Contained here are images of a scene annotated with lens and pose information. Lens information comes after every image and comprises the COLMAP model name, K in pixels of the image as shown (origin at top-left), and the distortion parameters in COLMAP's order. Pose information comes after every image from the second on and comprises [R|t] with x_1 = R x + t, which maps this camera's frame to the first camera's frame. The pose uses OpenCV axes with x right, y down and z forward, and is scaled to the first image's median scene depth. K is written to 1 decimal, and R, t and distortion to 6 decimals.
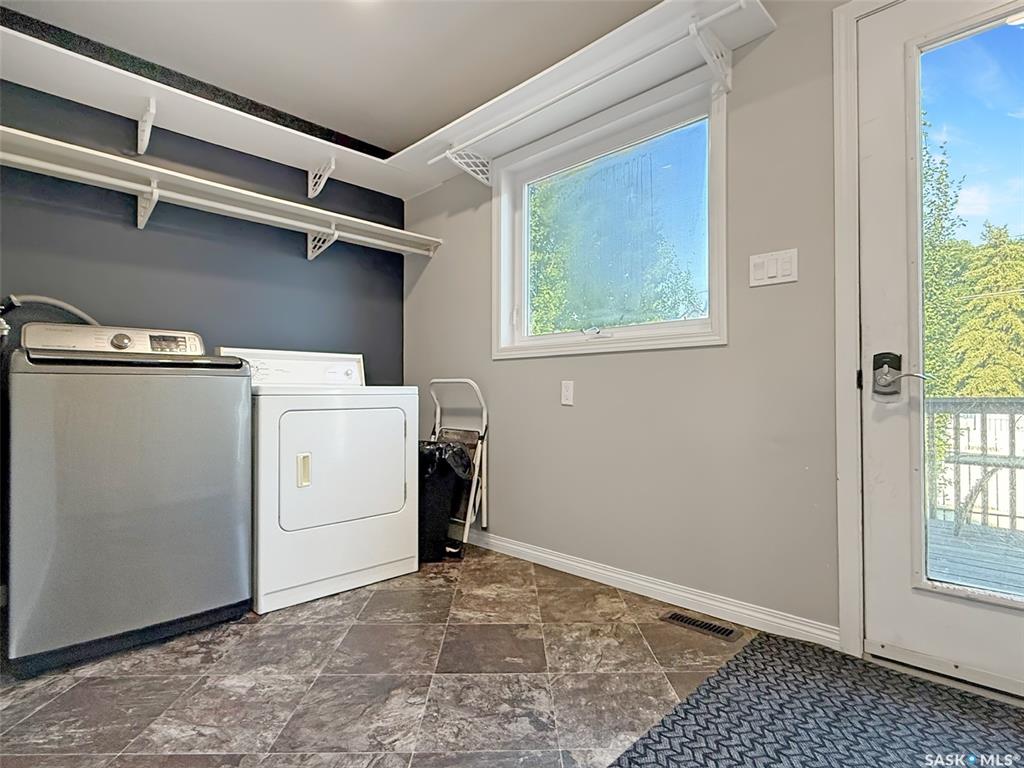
lens RADIAL K [[520.9, 0, 519.6], [0, 520.9, 388.2], [0, 0, 1]] dist [-0.014921, 0.000131]
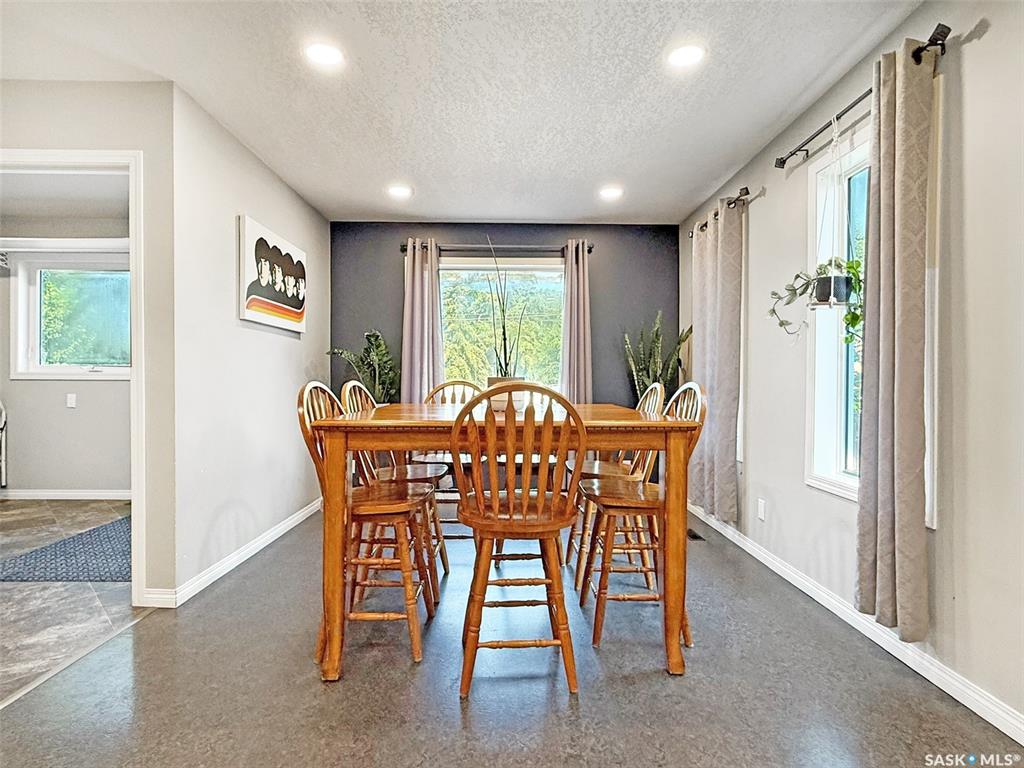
lens RADIAL K [[528.4, 0, 517.7], [0, 528.4, 384.4], [0, 0, 1]] dist [-0.000022, -0.000625]
pose [[0.713441, 0.001295, 0.700714, -0.126438], [-0.016521, 0.999751, 0.014974, -0.146485], [-0.700520, -0.022260, 0.713285, -2.005024]]
